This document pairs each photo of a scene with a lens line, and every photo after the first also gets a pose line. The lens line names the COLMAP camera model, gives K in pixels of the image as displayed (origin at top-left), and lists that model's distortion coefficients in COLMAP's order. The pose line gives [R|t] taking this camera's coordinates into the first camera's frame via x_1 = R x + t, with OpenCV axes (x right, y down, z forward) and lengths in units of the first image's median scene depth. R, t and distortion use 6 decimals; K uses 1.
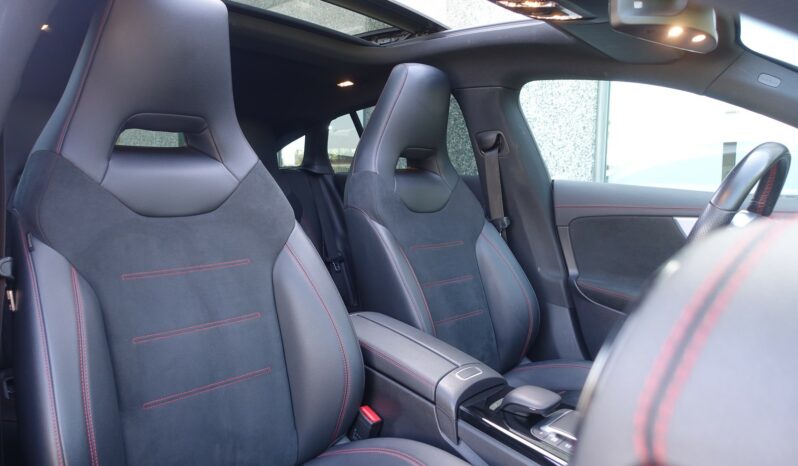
lens RADIAL K [[546.8, 0, 399.0], [0, 546.8, 233.0], [0, 0, 1]] dist [-0.006347, 0.003033]
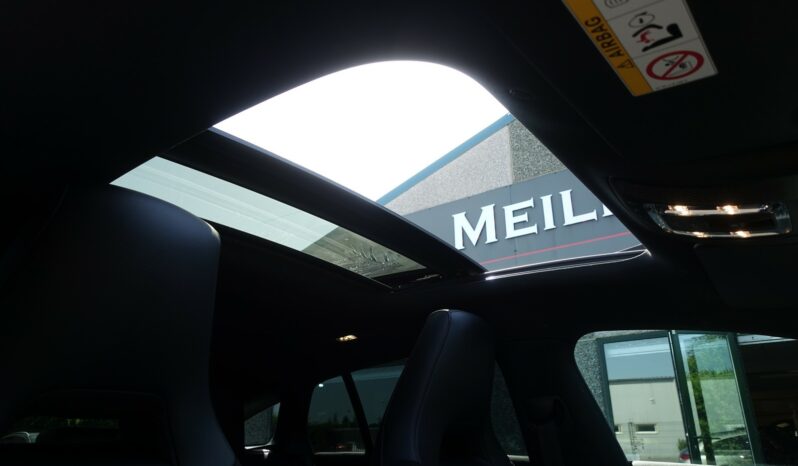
lens RADIAL K [[546.8, 0, 399.0], [0, 546.8, 233.0], [0, 0, 1]] dist [-0.006347, 0.003033]
pose [[0.995158, 0.017404, 0.096738, -0.116271], [0.028167, 0.892426, -0.450315, -0.050345], [-0.094168, 0.450859, 0.887614, 0.229697]]
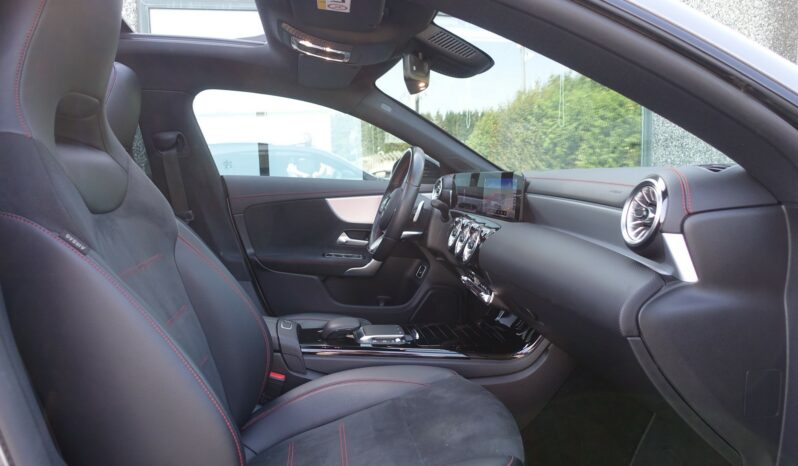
lens RADIAL K [[546.8, 0, 399.0], [0, 546.8, 233.0], [0, 0, 1]] dist [-0.006347, 0.003033]
pose [[0.612932, -0.111761, 0.782192, -0.419390], [0.107285, 0.992550, 0.057748, -0.001810], [-0.782818, 0.048522, 0.620356, -0.007513]]
